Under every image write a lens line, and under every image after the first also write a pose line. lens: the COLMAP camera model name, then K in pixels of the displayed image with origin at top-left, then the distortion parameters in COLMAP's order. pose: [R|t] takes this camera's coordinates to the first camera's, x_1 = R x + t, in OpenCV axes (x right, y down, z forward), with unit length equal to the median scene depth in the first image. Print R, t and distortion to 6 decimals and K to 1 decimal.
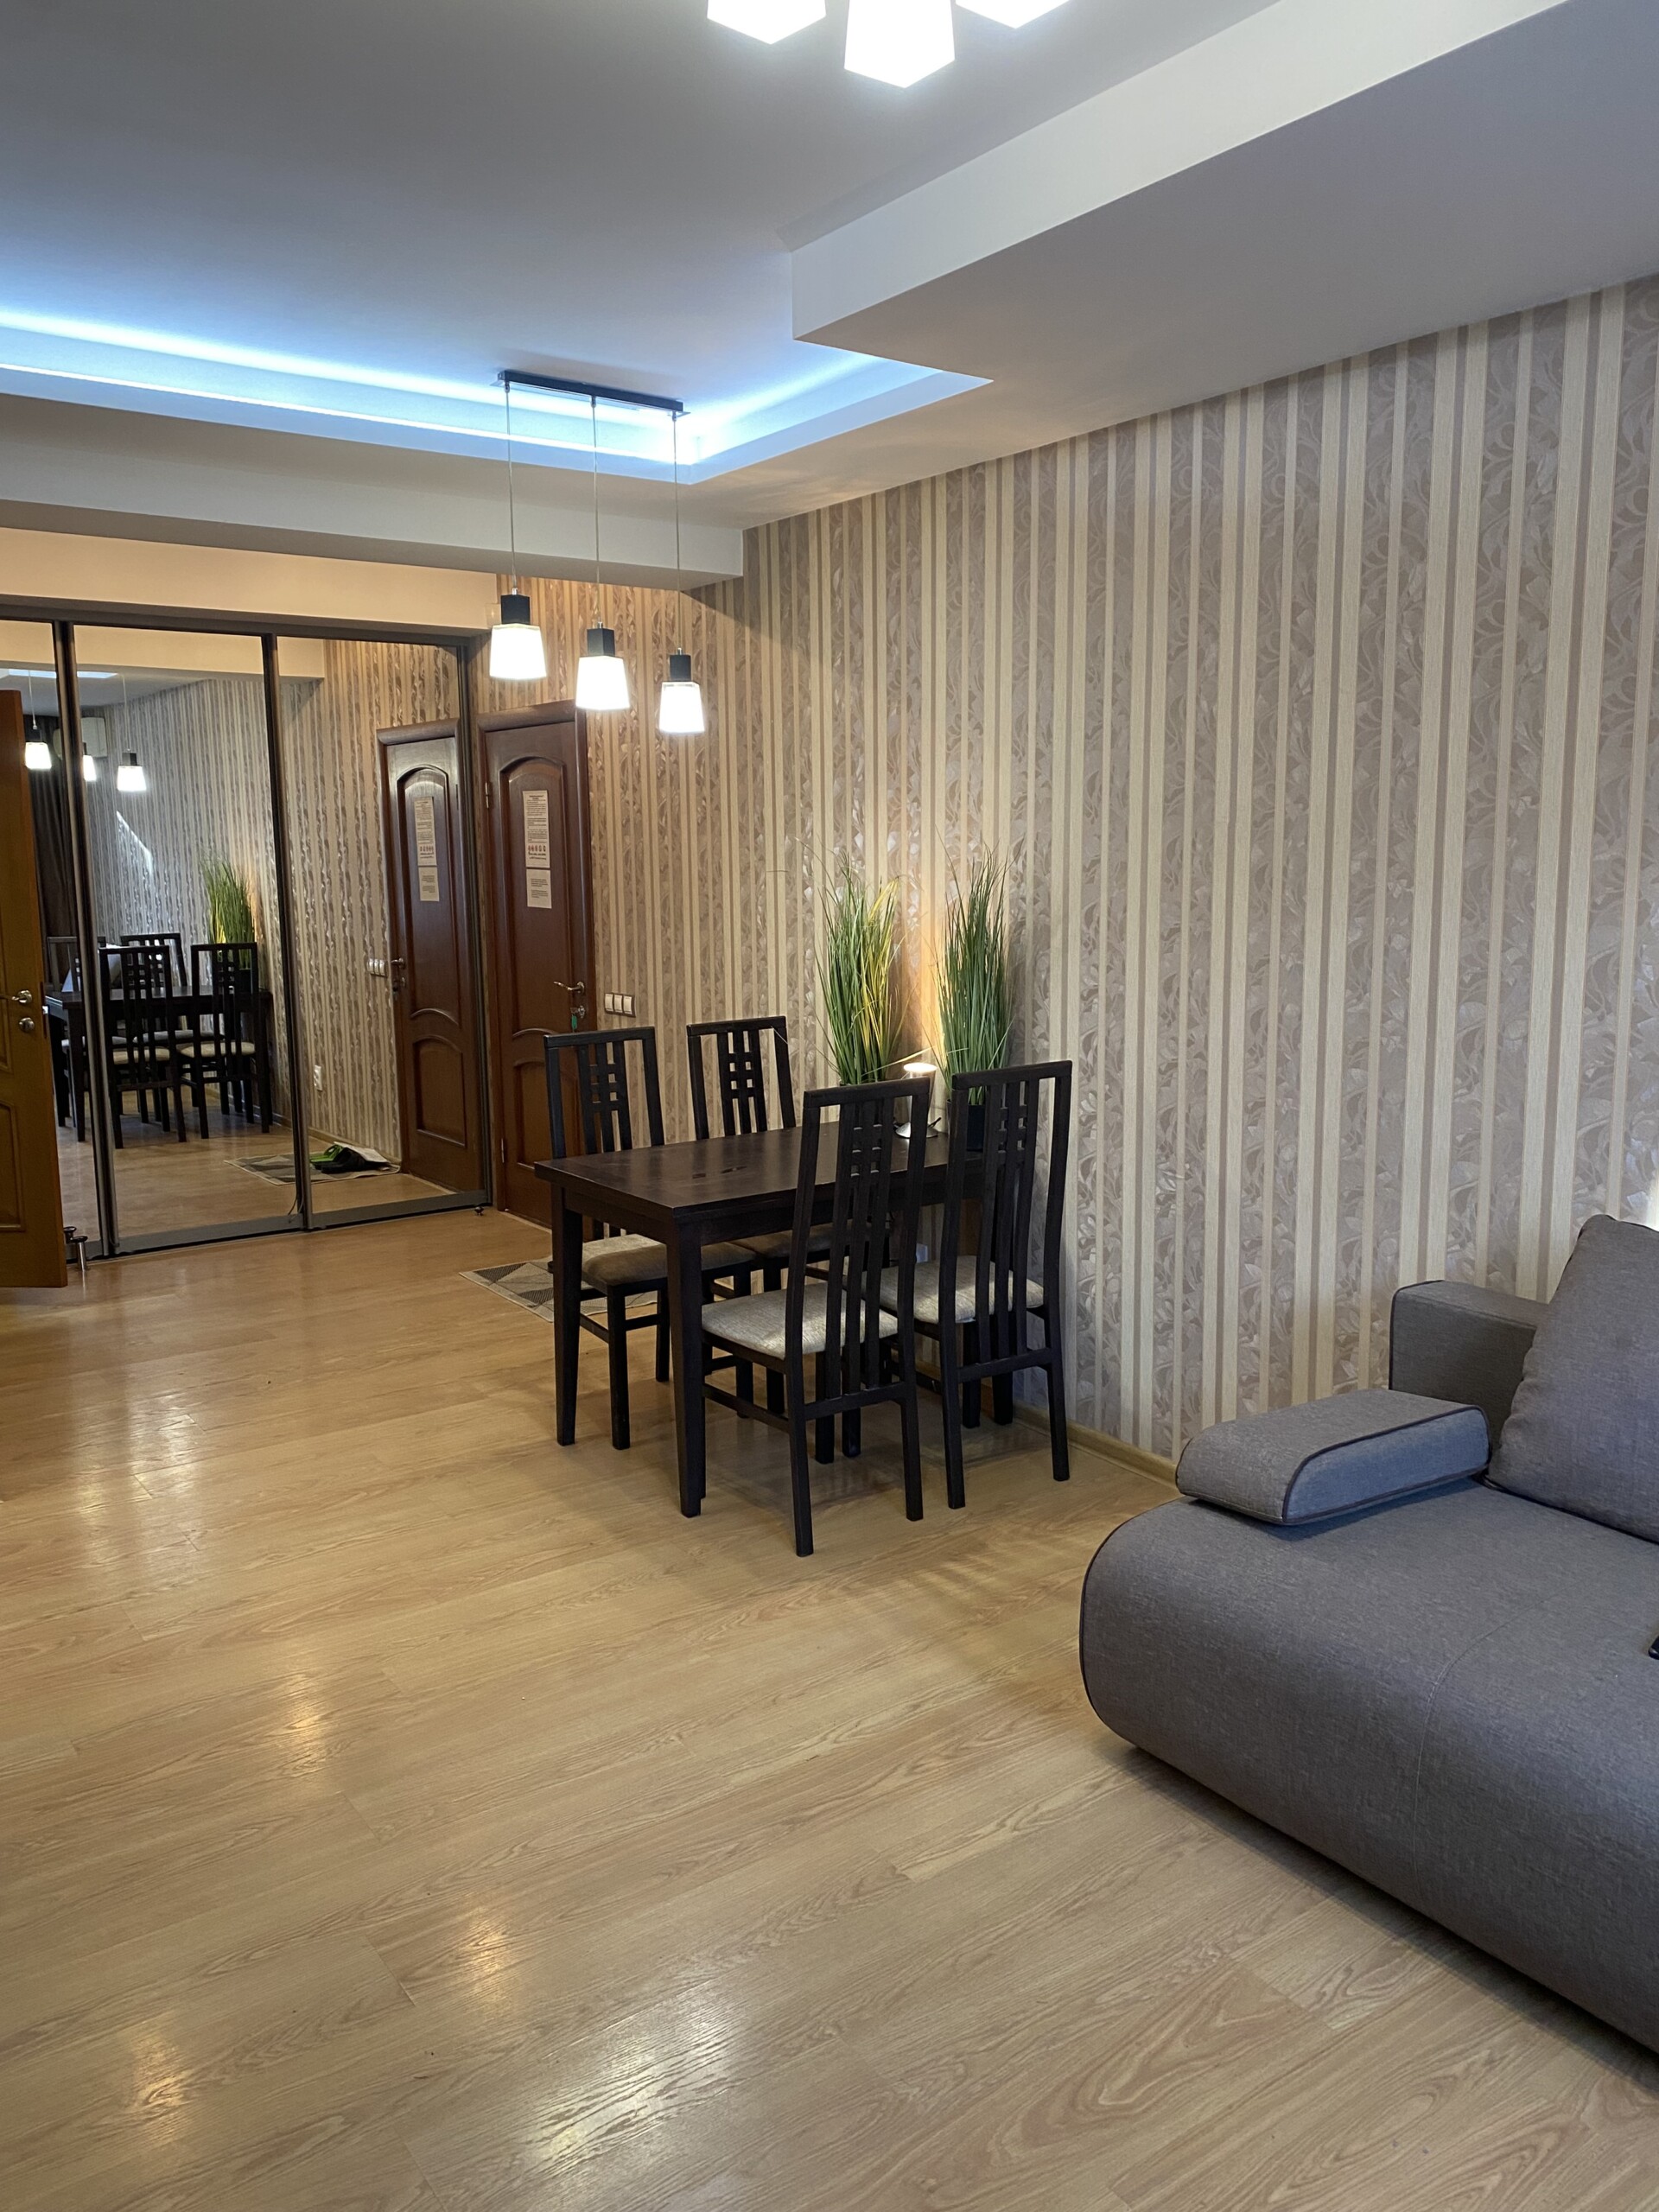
lens RADIAL K [[1688.8, 0, 837.3], [0, 1688.8, 1087.1], [0, 0, 1]] dist [0.060785, -0.043122]
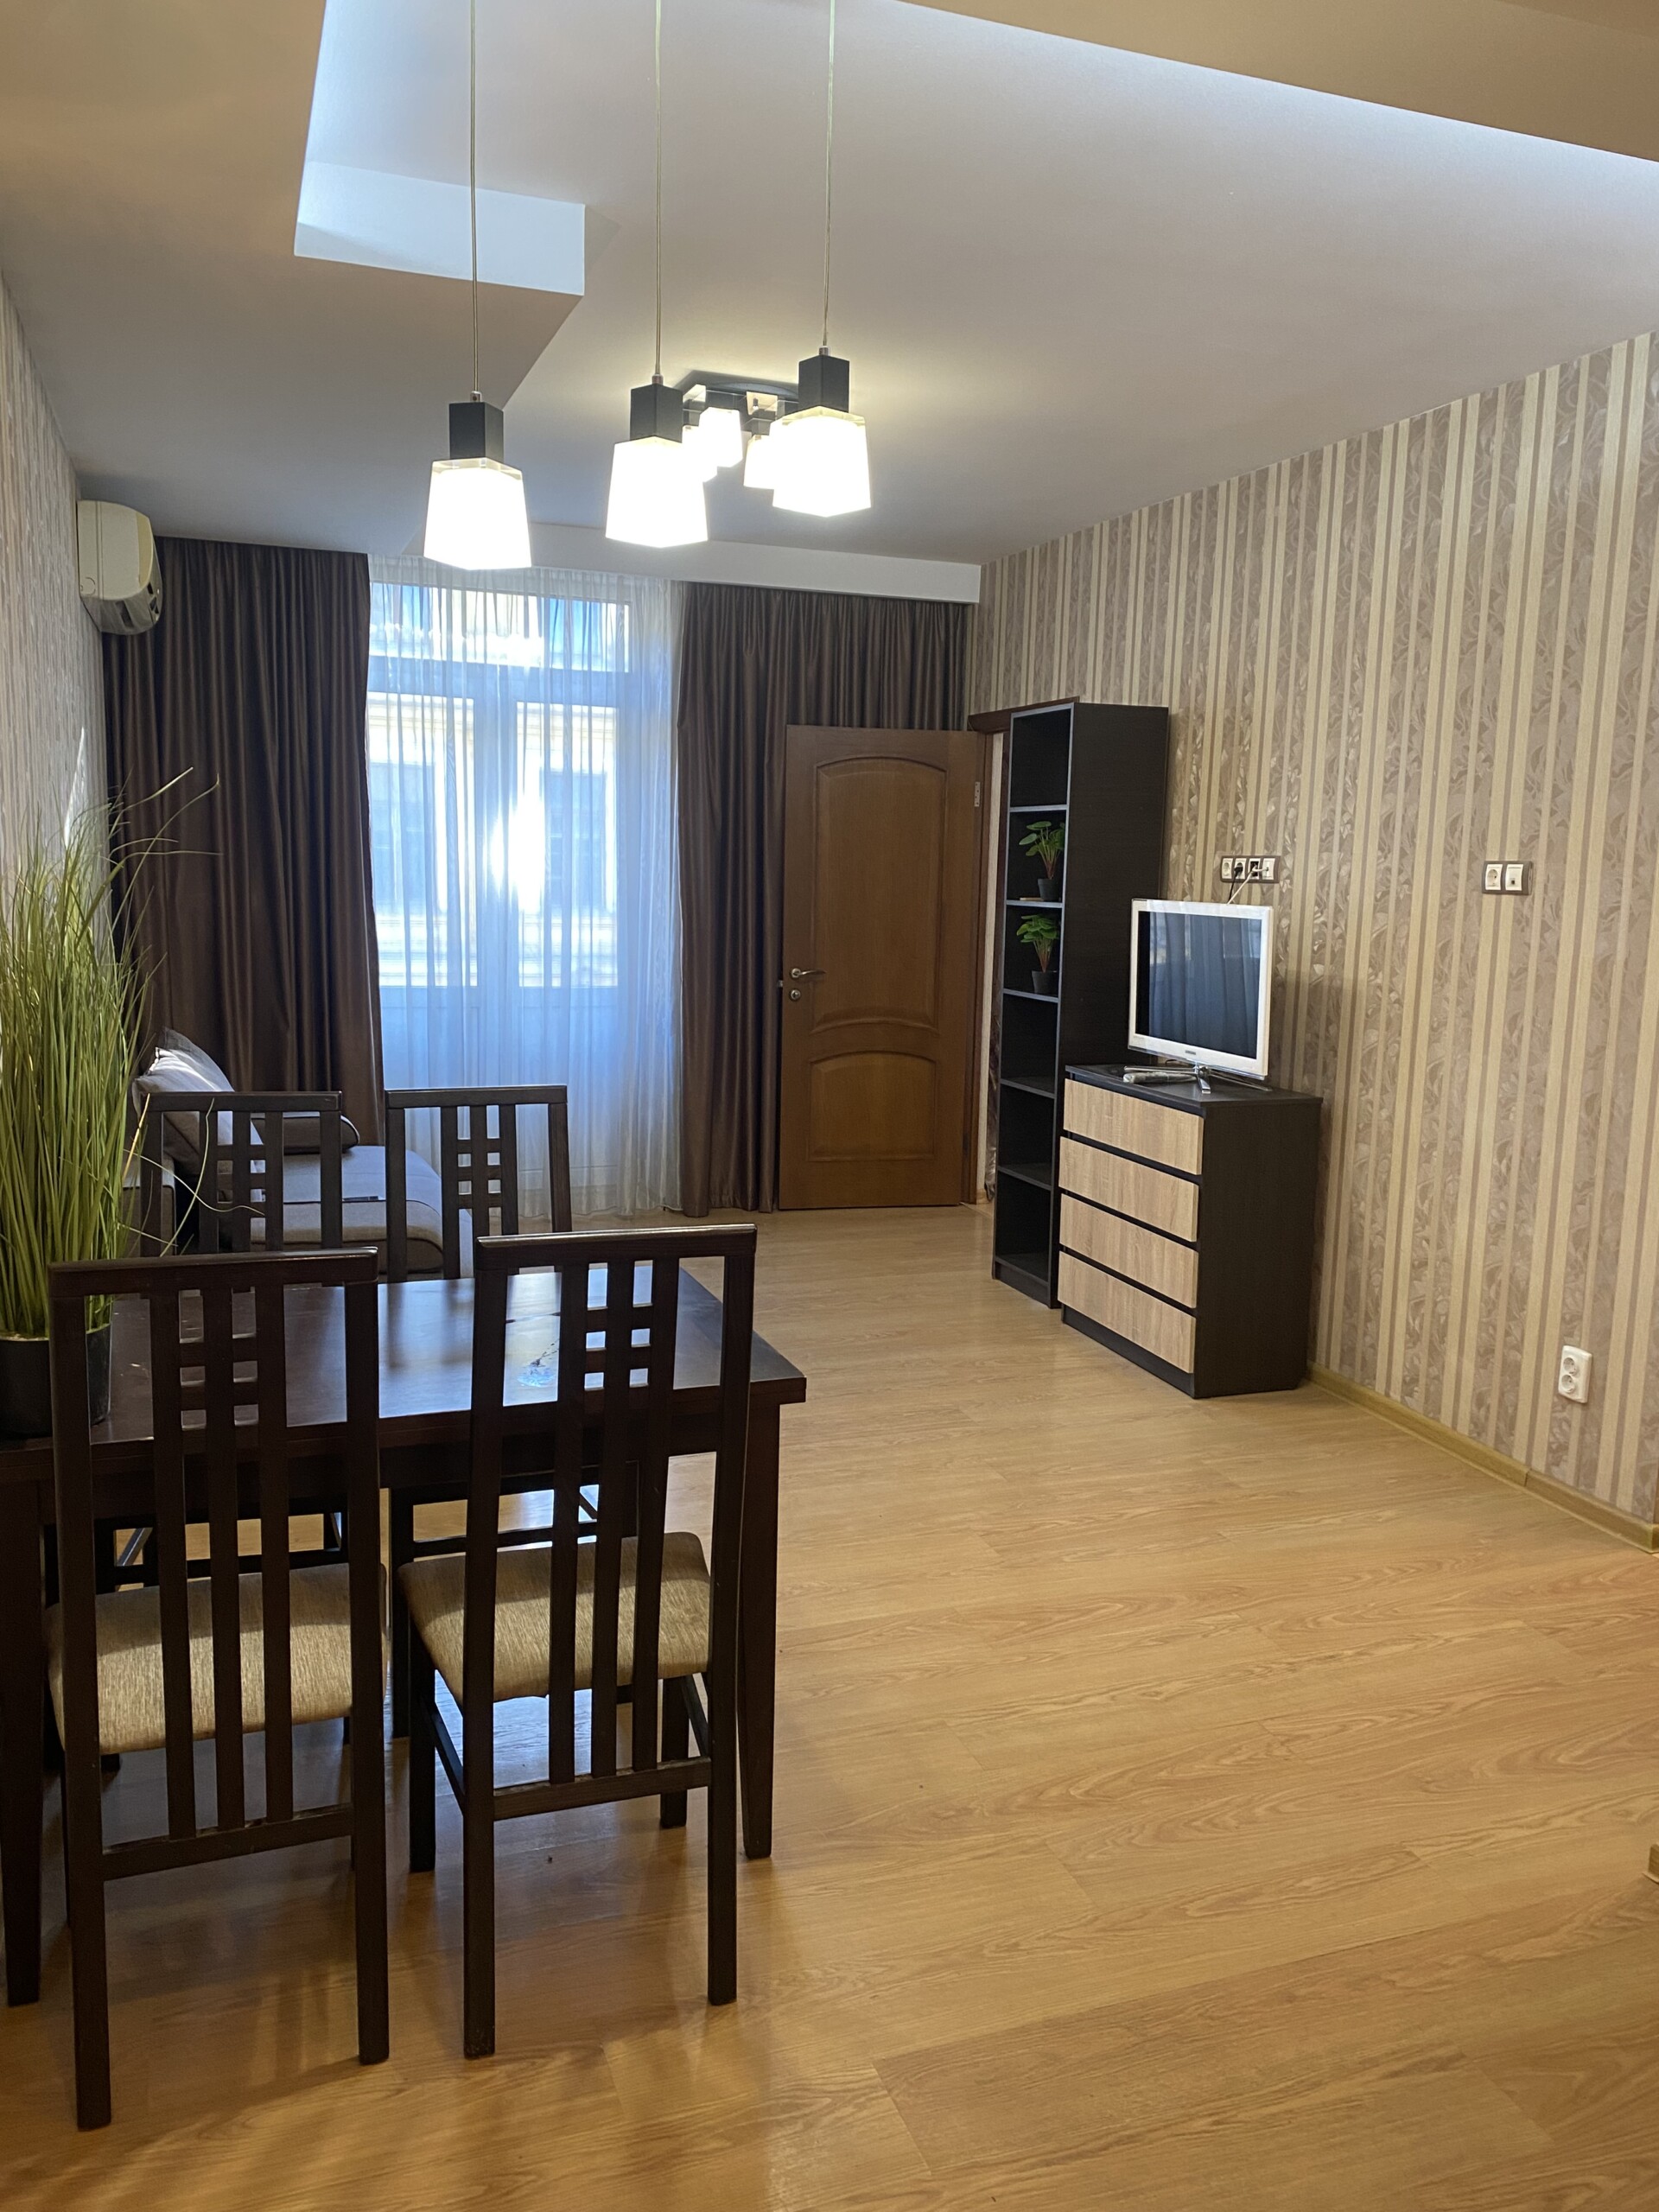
lens RADIAL K [[1666.5, 0, 829.5], [0, 1666.5, 1106.0], [0, 0, 1]] dist [0.108087, -0.223028]
pose [[-0.963466, -0.052556, 0.262622, -0.367682], [0.025822, 0.957763, 0.286396, -0.229239], [-0.266582, 0.282714, -0.921416, 1.666450]]
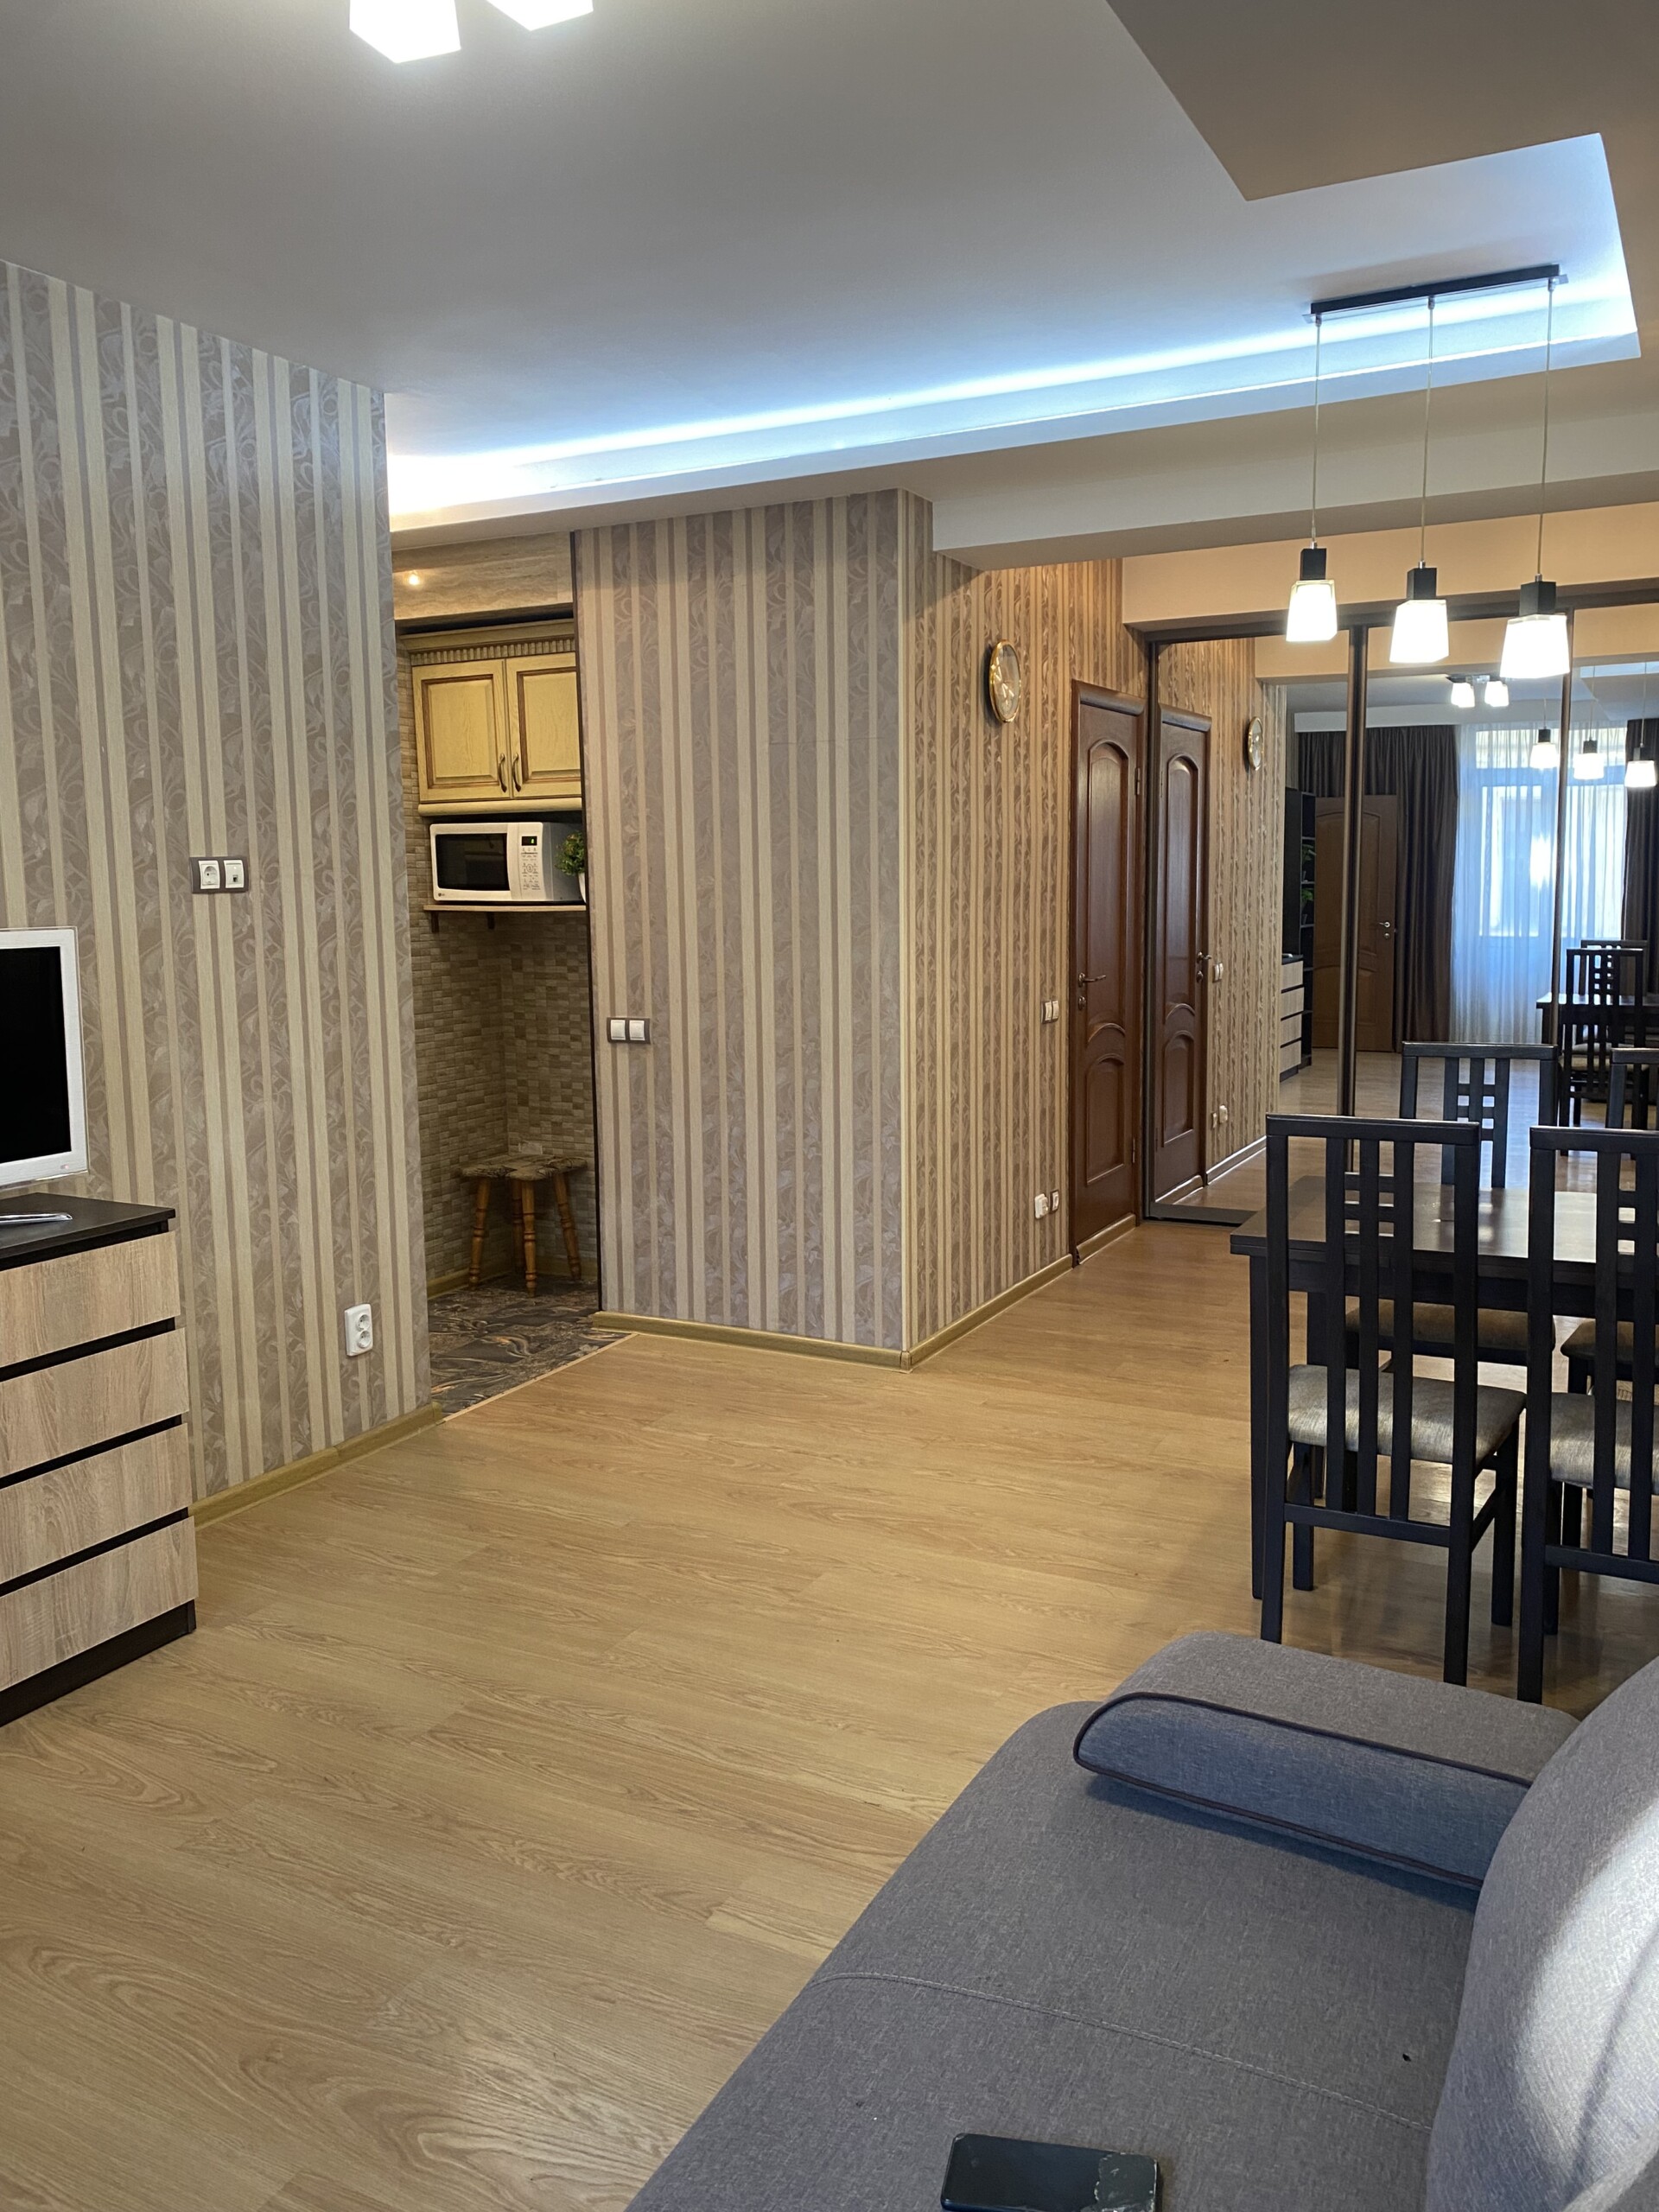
lens RADIAL K [[1668.1, 0, 835.6], [0, 1668.1, 1105.5], [0, 0, 1]] dist [0.070046, -0.121871]
pose [[0.457074, 0.121956, -0.881028, 0.551839], [-0.119408, 0.990001, 0.075092, -0.034665], [0.881377, 0.070879, 0.467066, 0.400912]]
